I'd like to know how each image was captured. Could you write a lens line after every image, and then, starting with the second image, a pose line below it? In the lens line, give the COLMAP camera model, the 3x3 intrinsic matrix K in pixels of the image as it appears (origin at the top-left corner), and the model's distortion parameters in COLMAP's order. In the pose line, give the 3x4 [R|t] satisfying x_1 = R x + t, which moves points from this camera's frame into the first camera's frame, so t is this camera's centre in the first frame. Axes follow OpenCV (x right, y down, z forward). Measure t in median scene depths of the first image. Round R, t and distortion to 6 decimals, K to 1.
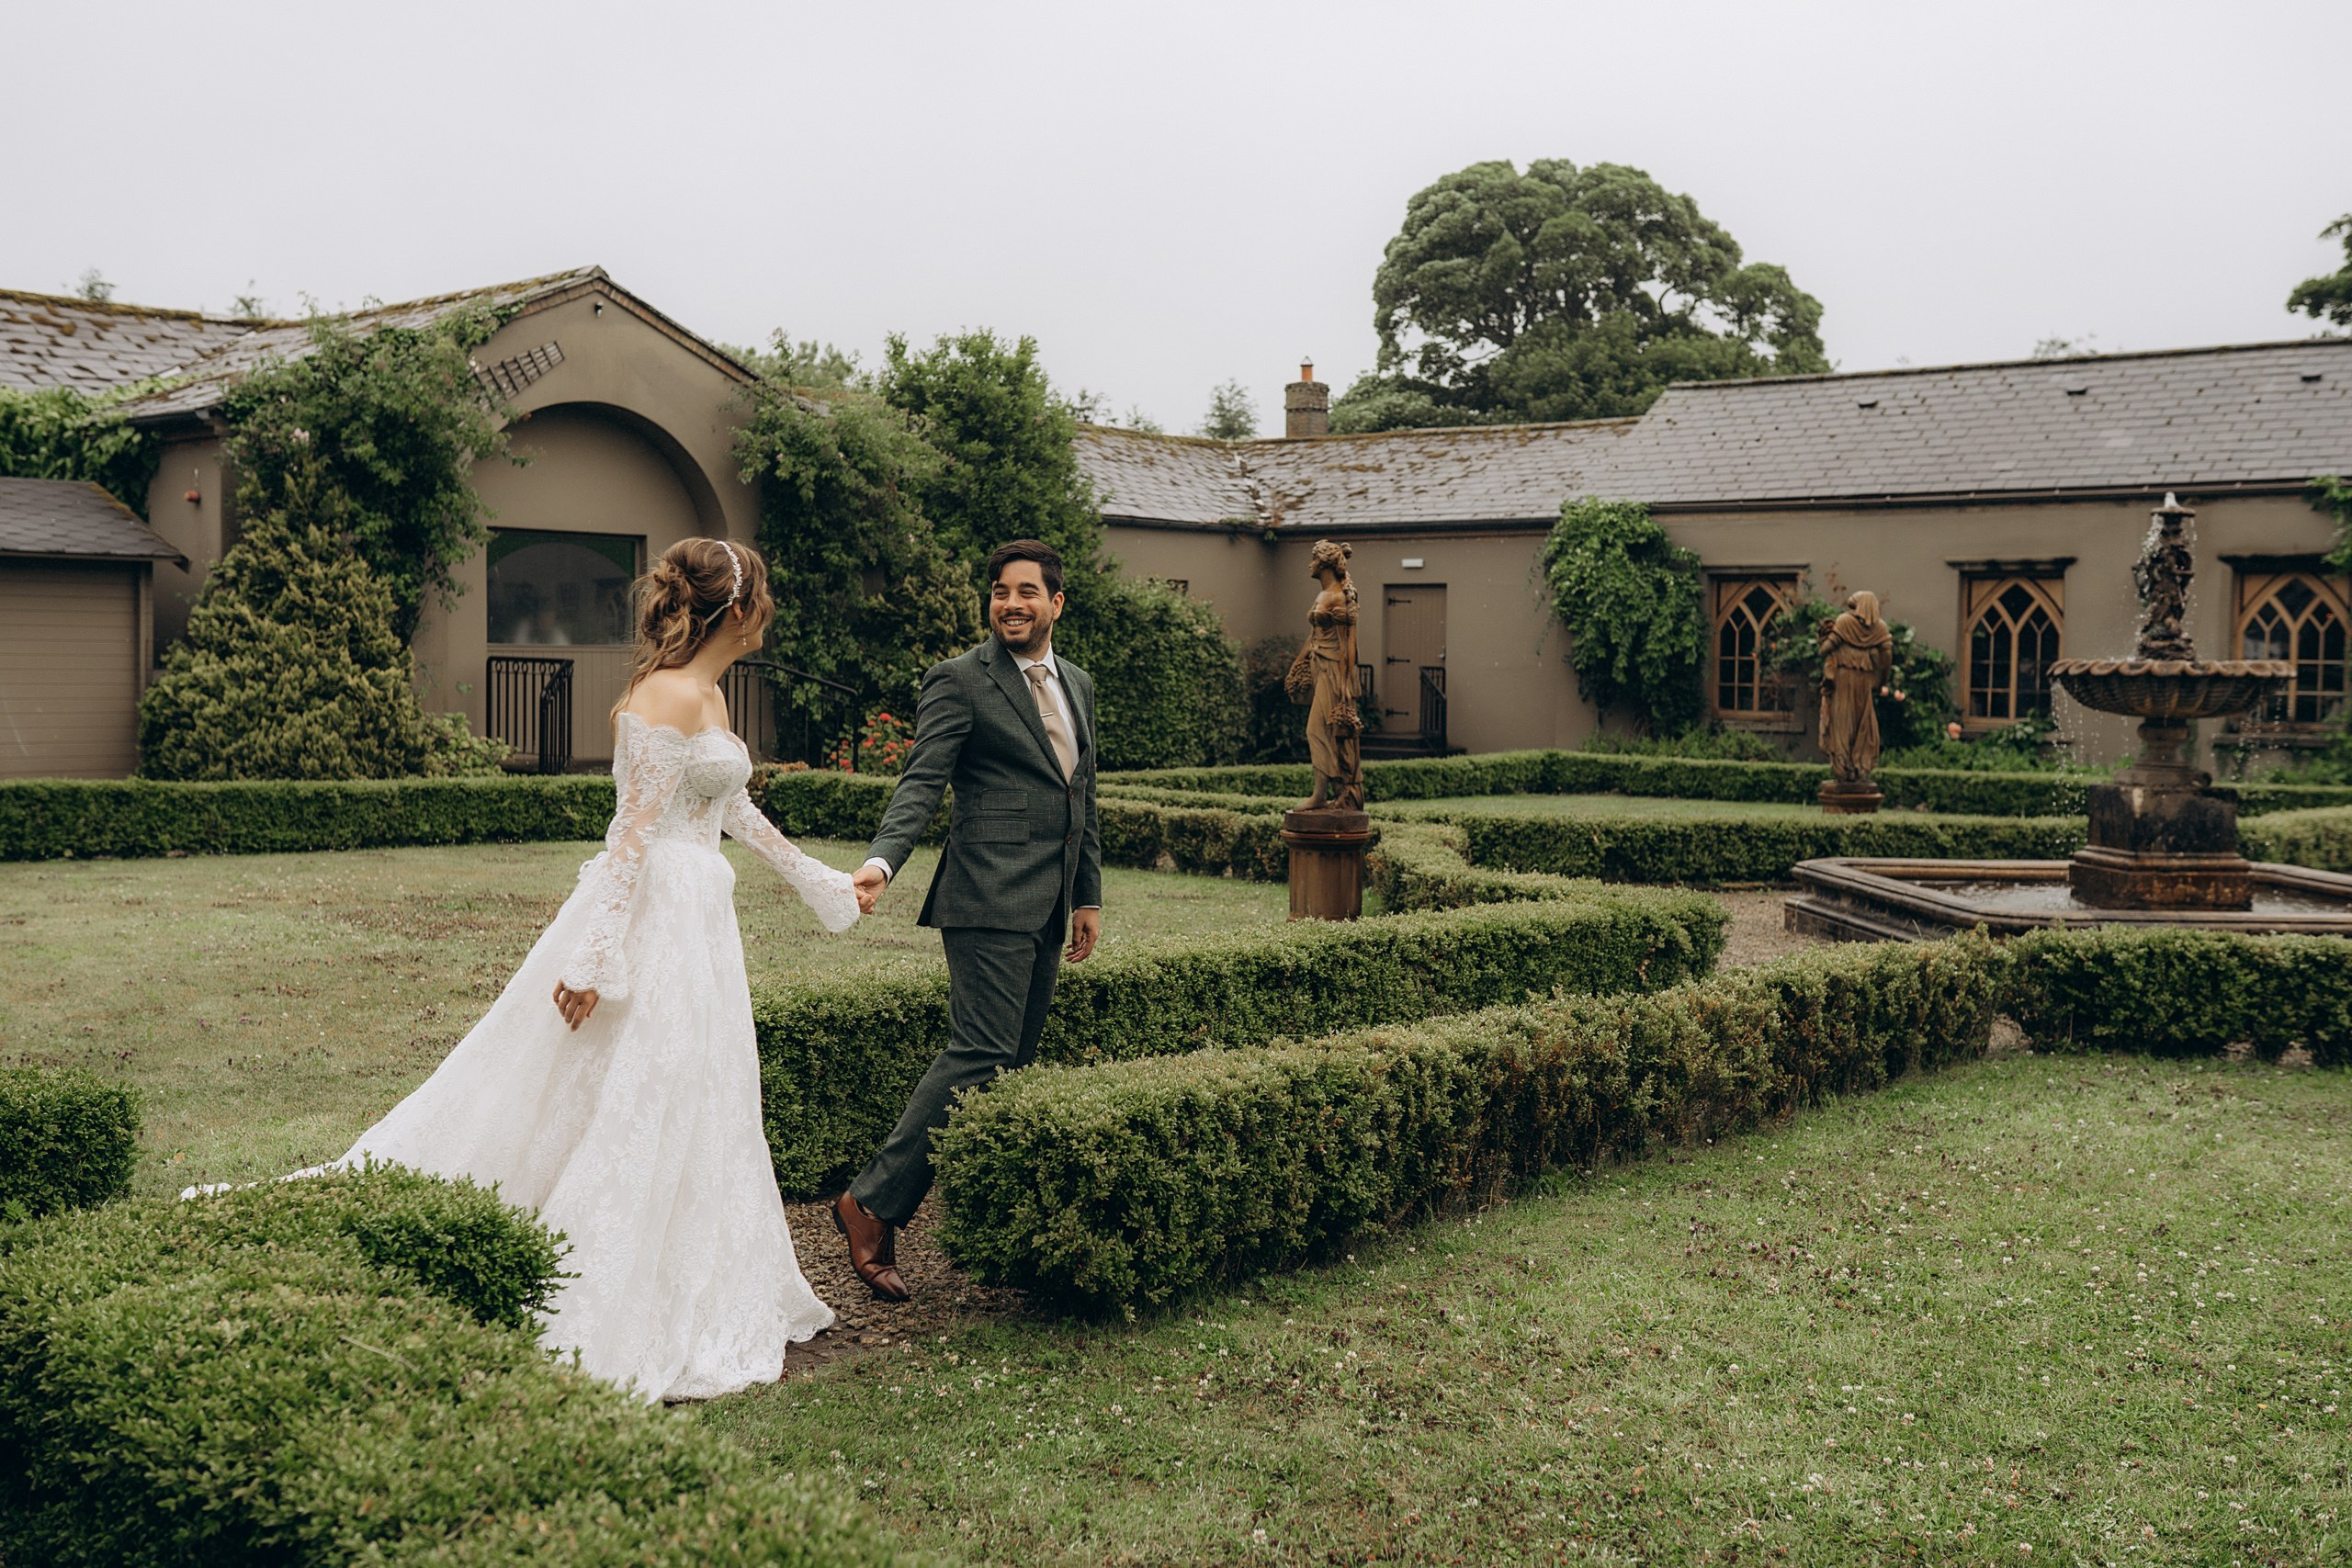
lens RADIAL K [[2259.7, 0, 1176.0], [0, 2259.7, 784.0], [0, 0, 1]] dist [0.058135, -0.143536]
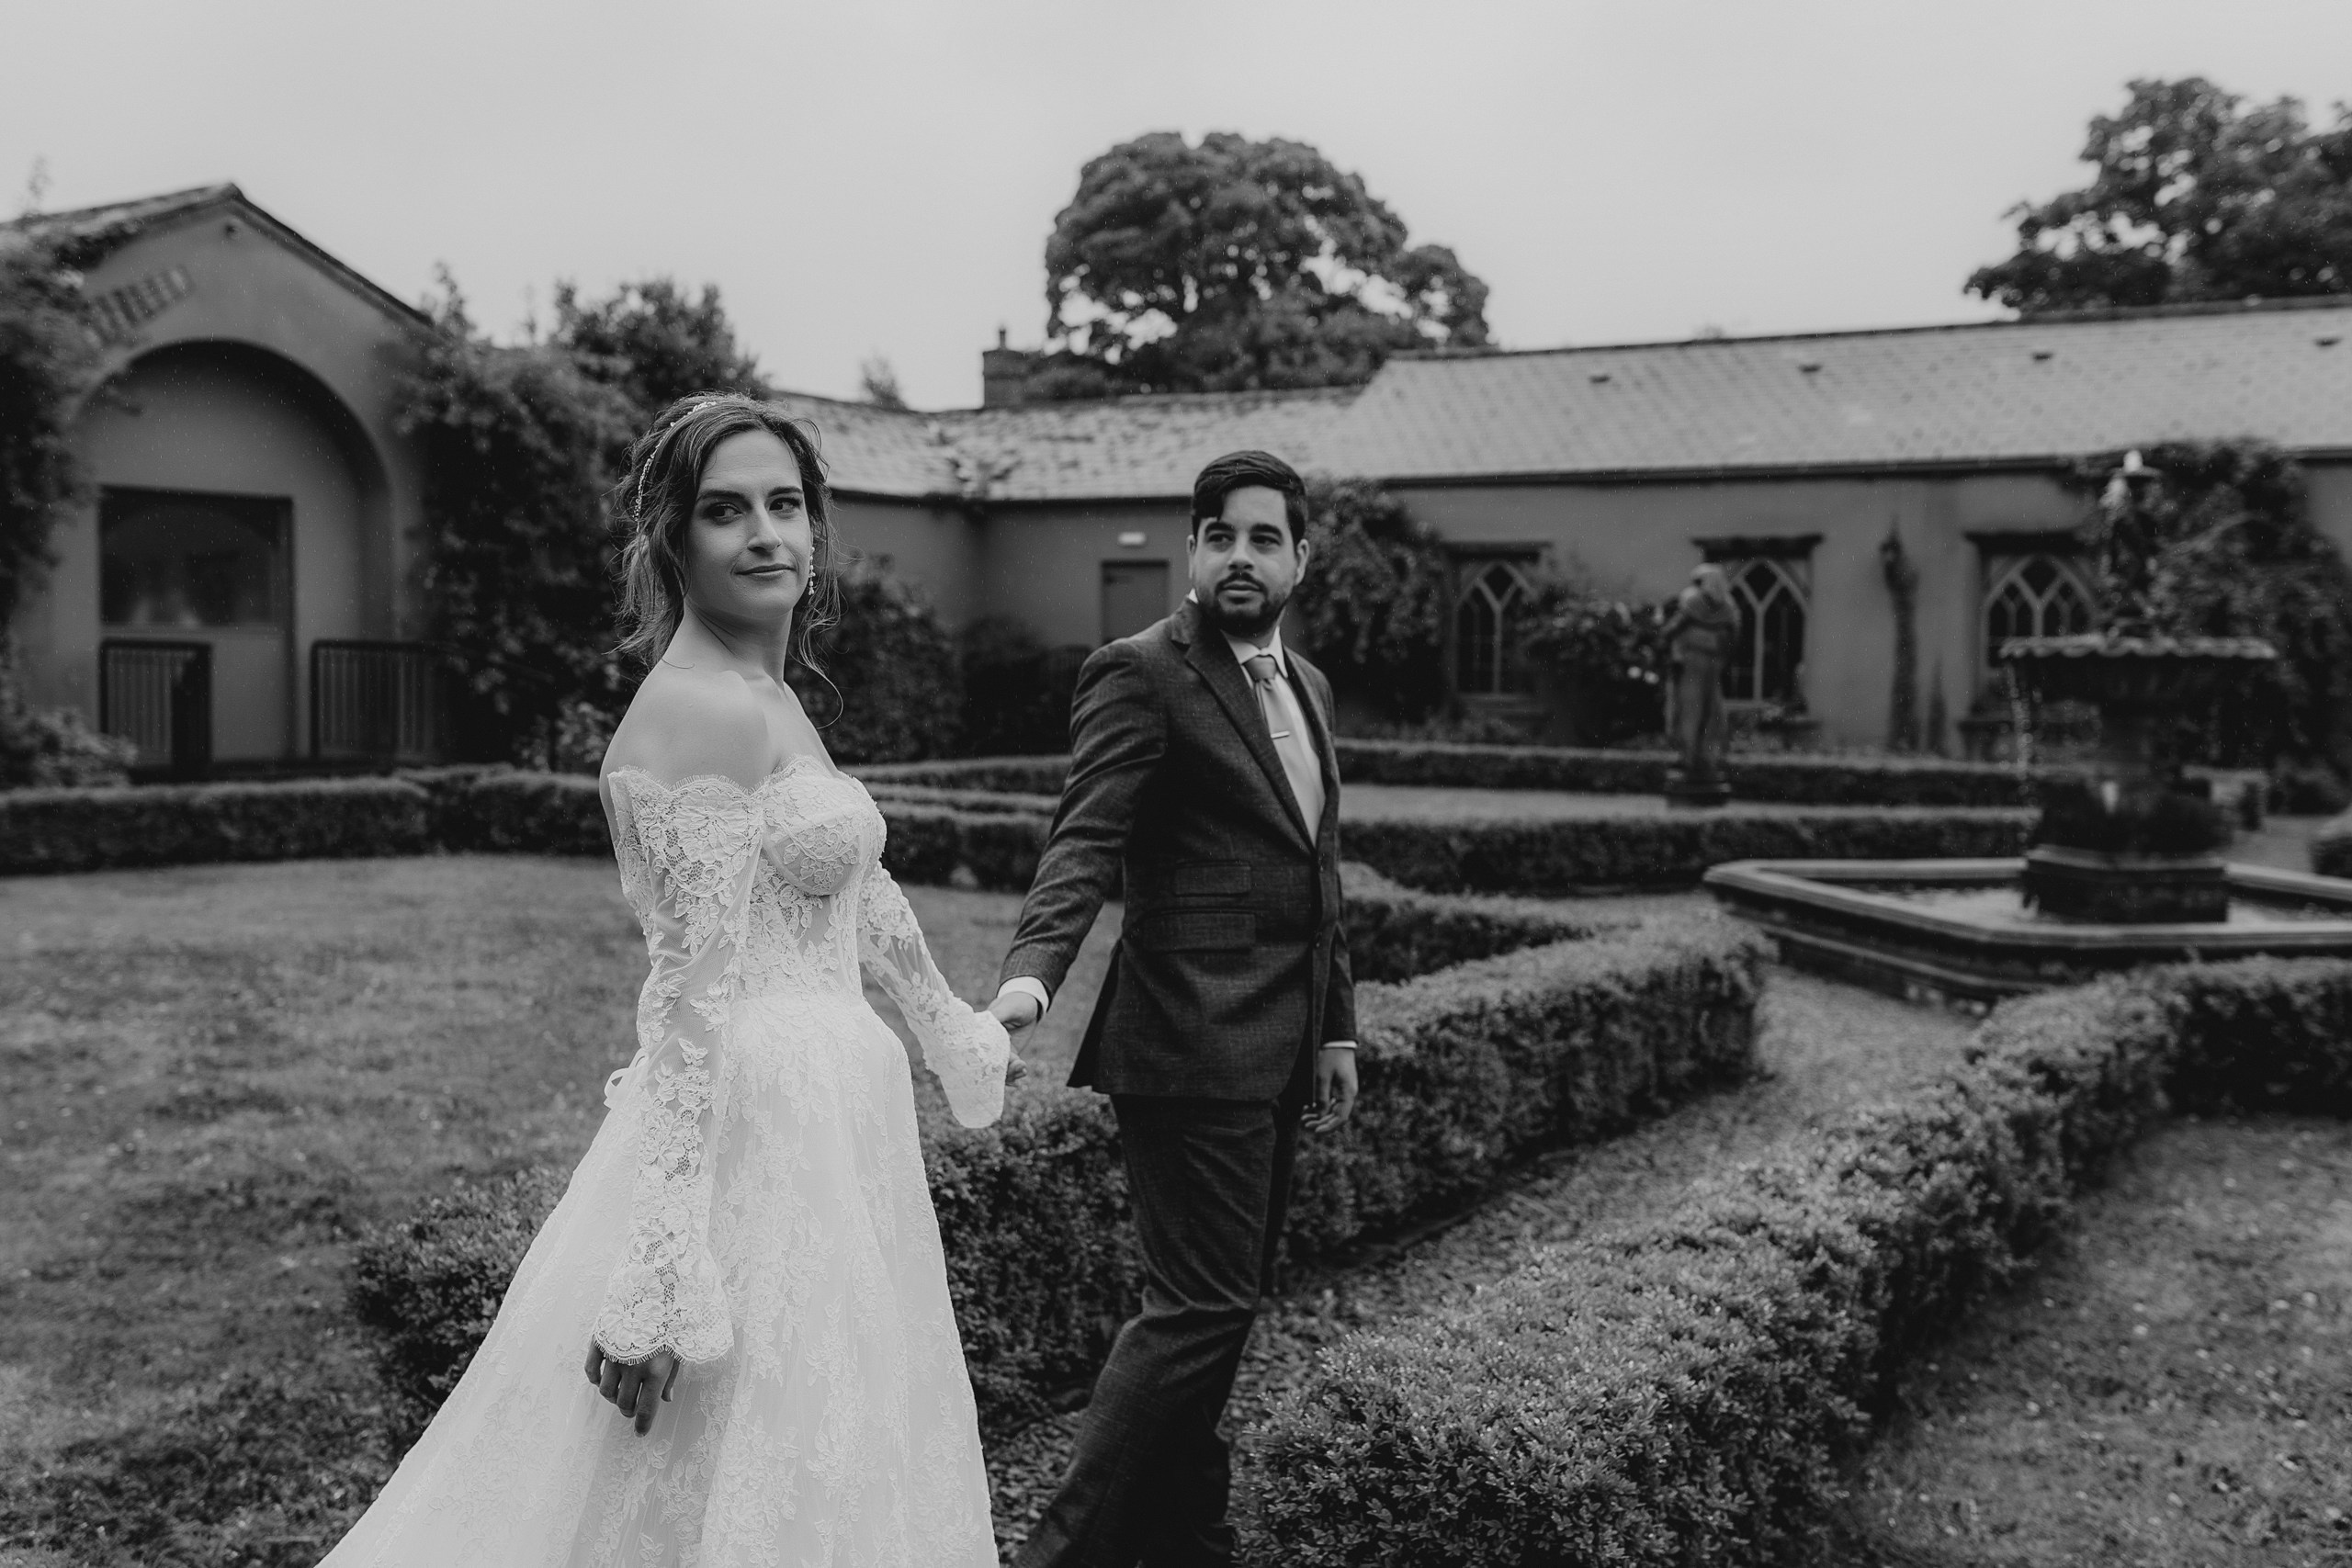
lens RADIAL K [[2313.0, 0, 1237.4], [0, 2313.0, 789.8], [0, 0, 1]] dist [0.073575, -0.180727]
pose [[0.985171, -0.013531, 0.171041, -0.022682], [0.011964, 0.999877, 0.010186, -0.002803], [-0.171158, -0.007989, 0.985211, 0.047133]]
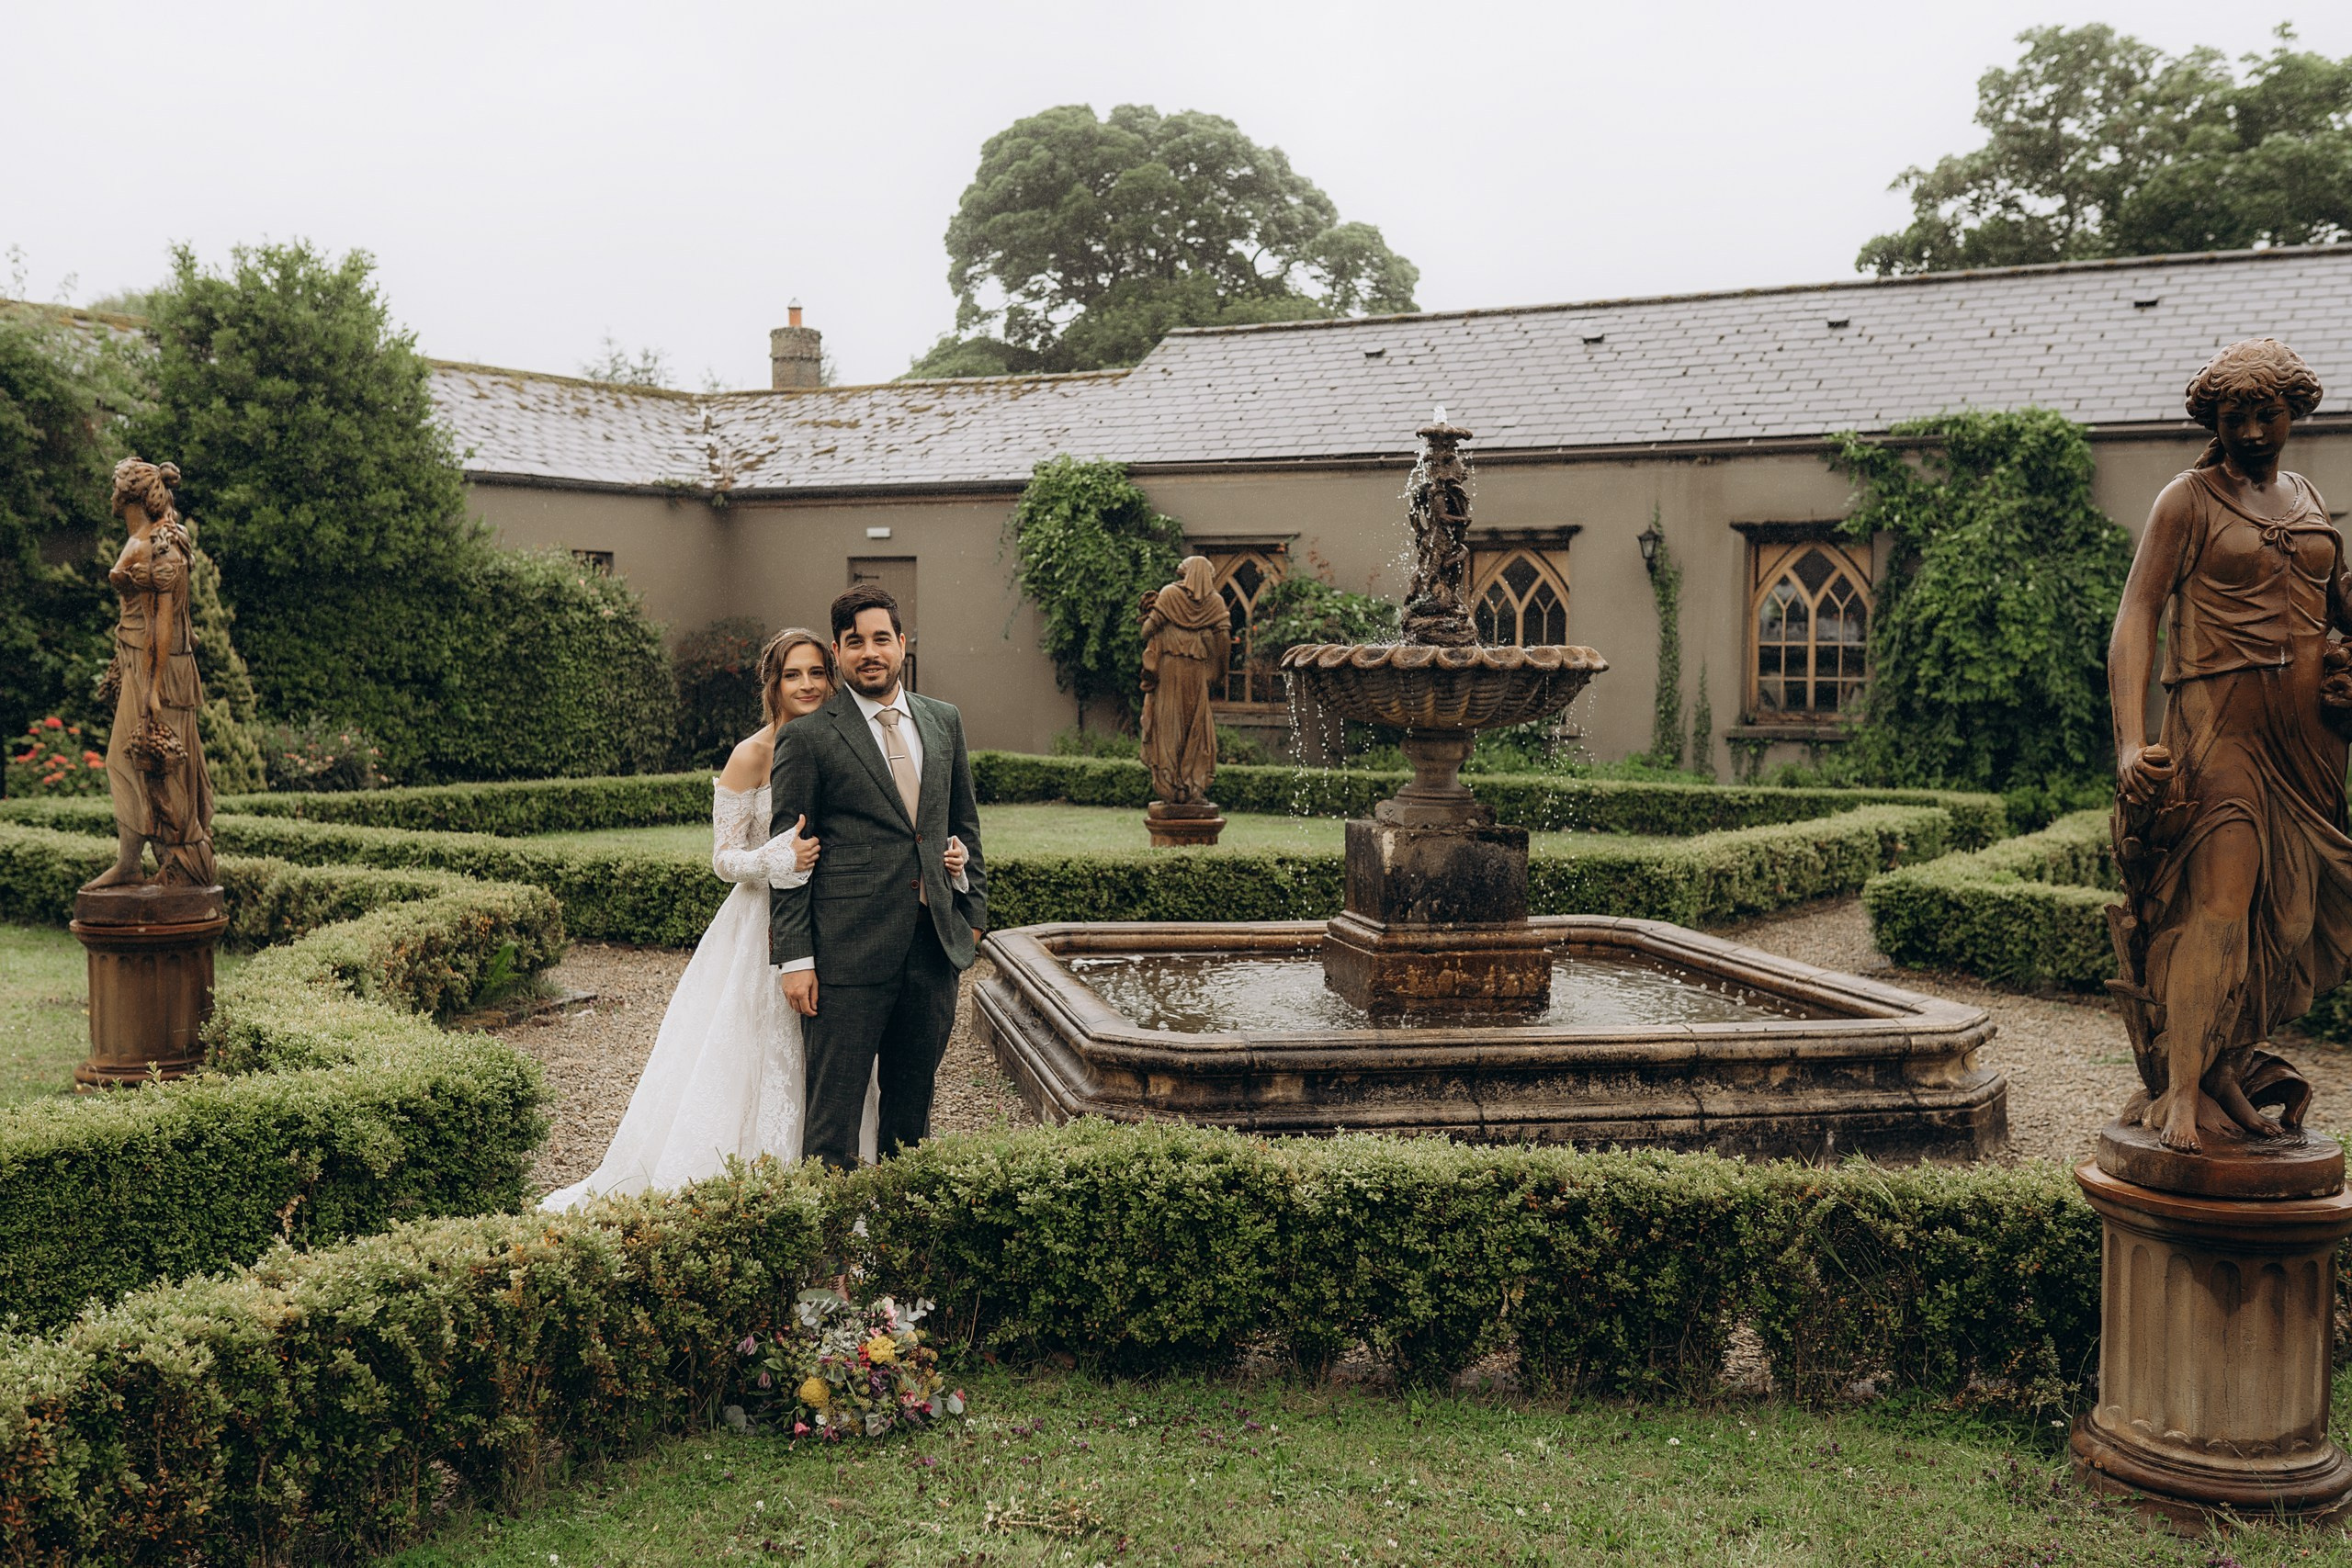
lens RADIAL K [[2413.2, 0, 1128.1], [0, 2413.2, 809.7], [0, 0, 1]] dist [0.064983, -0.153789]
pose [[0.988877, -0.014271, 0.148052, 0.072733], [0.012280, 0.999822, 0.014355, -0.004914], [-0.148231, -0.012377, 0.988875, 0.088263]]
